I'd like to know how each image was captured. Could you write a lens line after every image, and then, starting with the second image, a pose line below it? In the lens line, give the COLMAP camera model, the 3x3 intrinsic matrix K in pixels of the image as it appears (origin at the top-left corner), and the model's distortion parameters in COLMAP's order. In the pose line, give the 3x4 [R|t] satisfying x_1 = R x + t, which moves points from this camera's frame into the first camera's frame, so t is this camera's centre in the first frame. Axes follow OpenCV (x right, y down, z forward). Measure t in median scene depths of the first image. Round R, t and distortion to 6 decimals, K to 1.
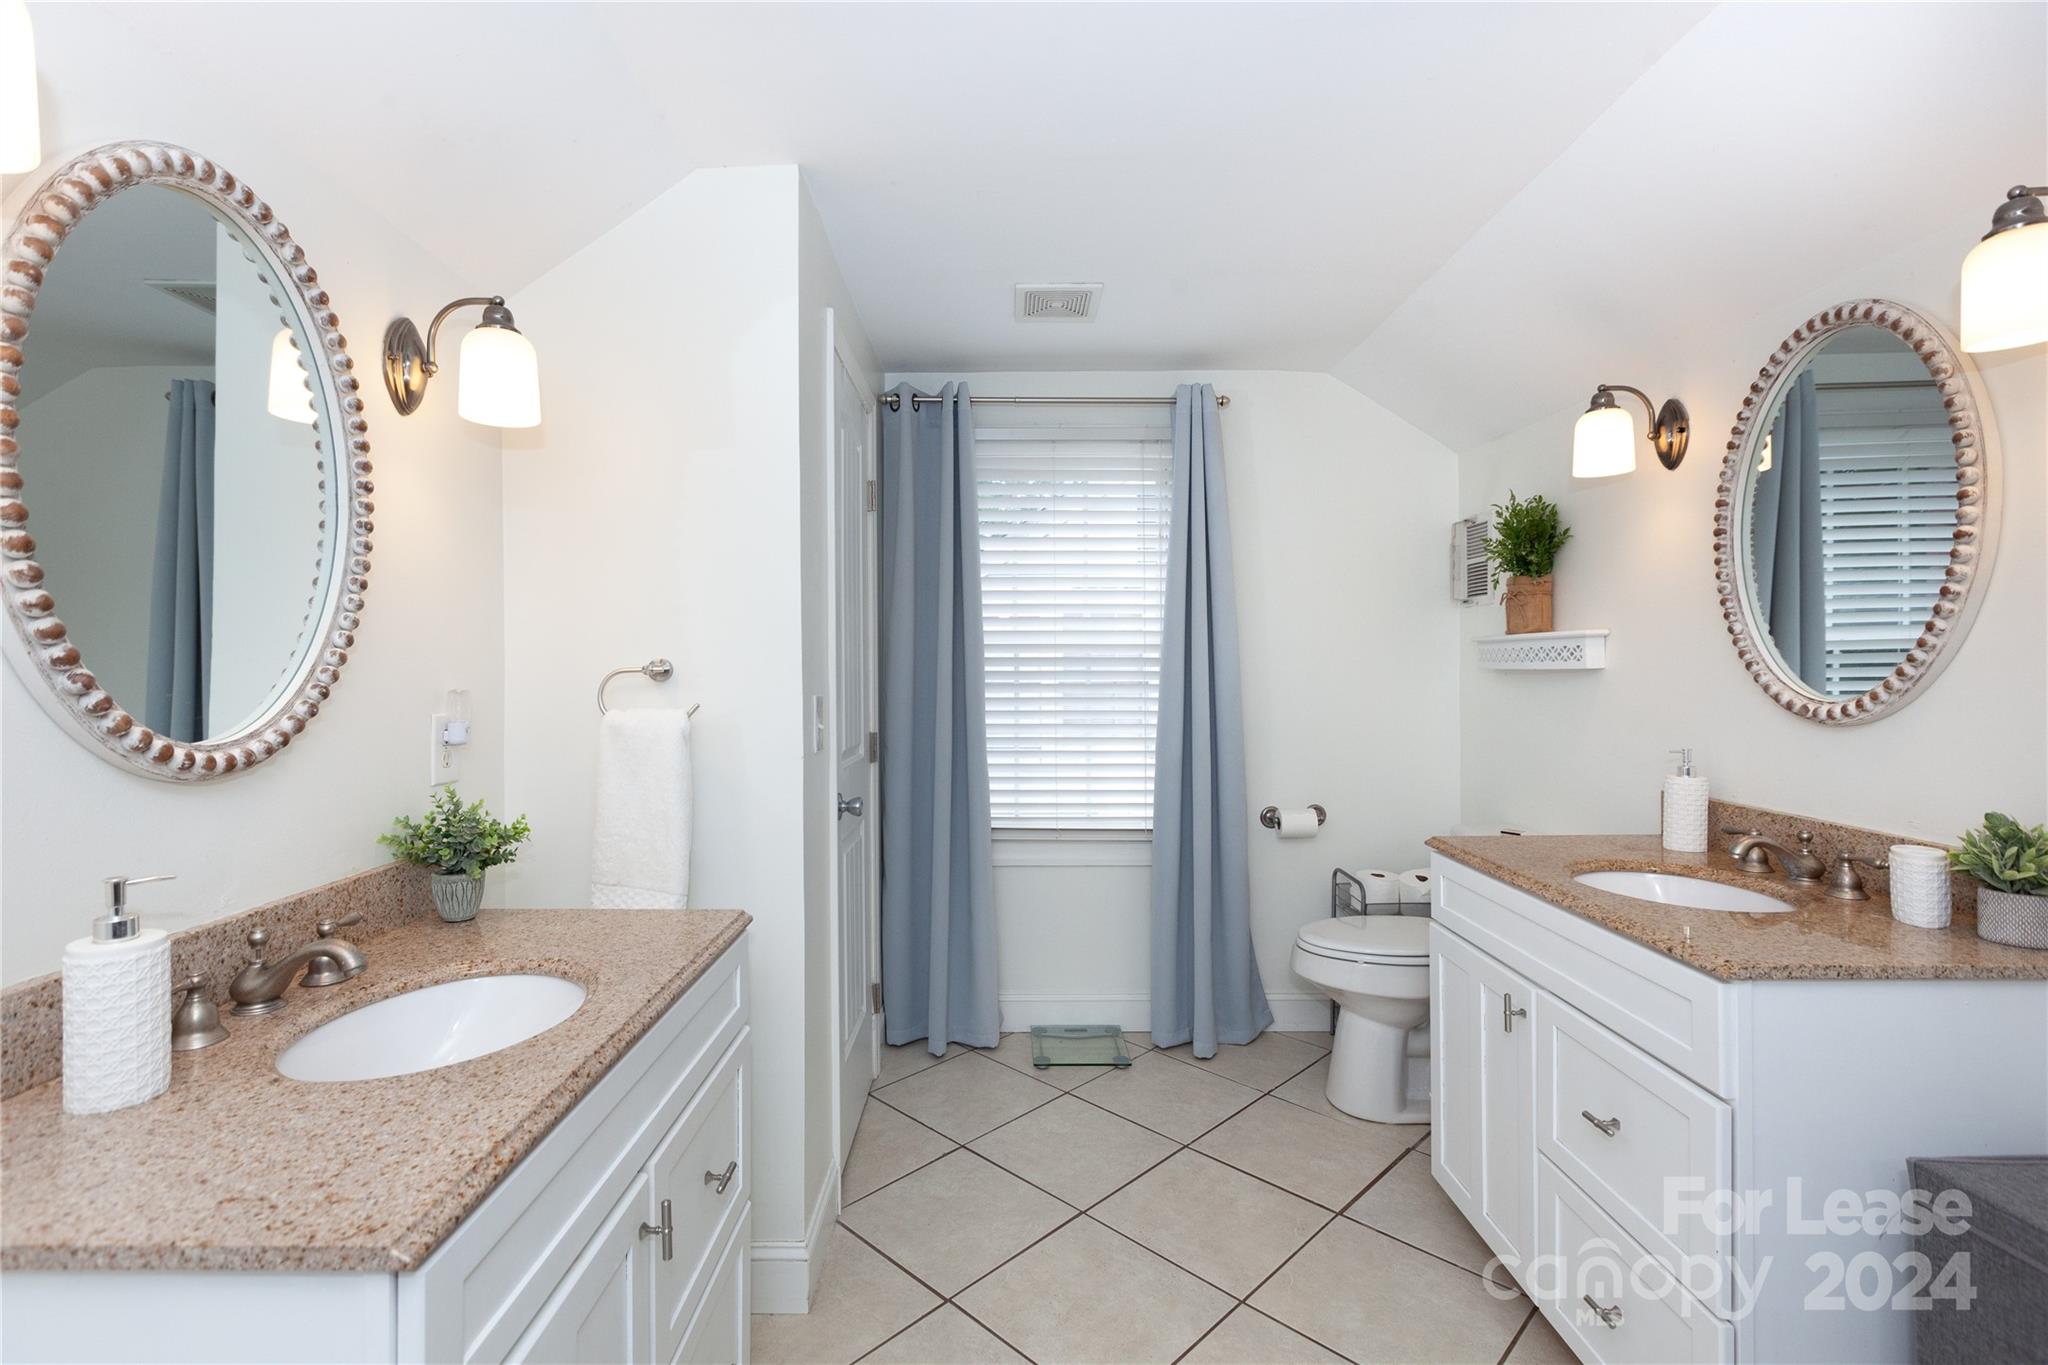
lens RADIAL K [[934.3, 0, 1026.3], [0, 934.3, 665.0], [0, 0, 1]] dist [-0.000724, -0.000655]
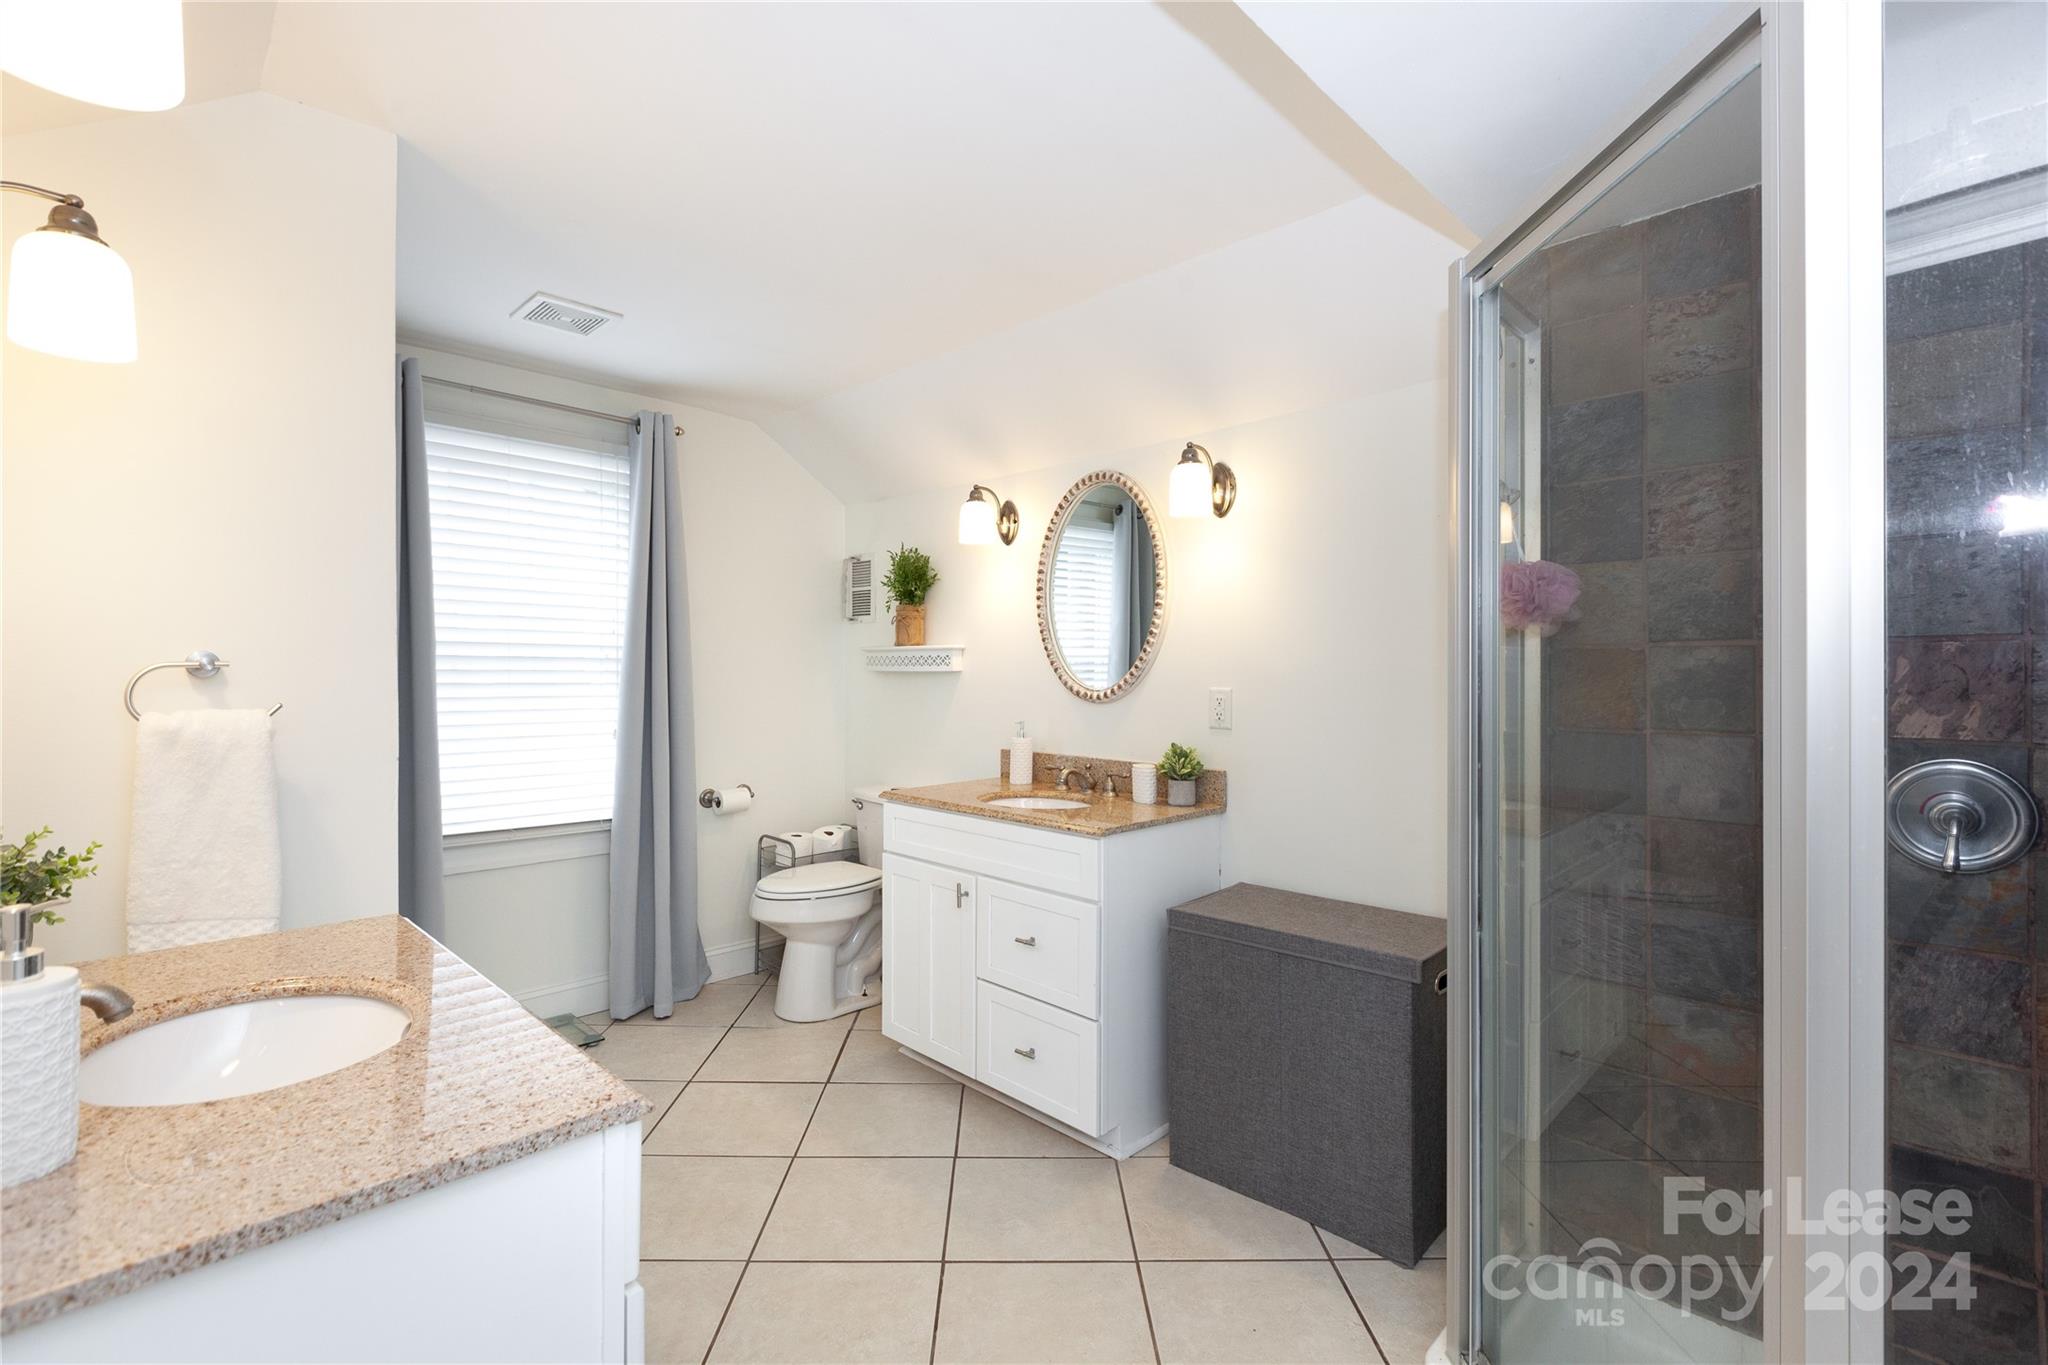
lens RADIAL K [[926.4, 0, 1030.6], [0, 926.4, 673.1], [0, 0, 1]] dist [-0.003067, -0.000667]
pose [[0.684529, 0.005105, 0.728968, -0.458943], [-0.009076, 0.999958, 0.001520, 0.004107], [-0.728930, -0.007657, 0.684546, -0.109311]]
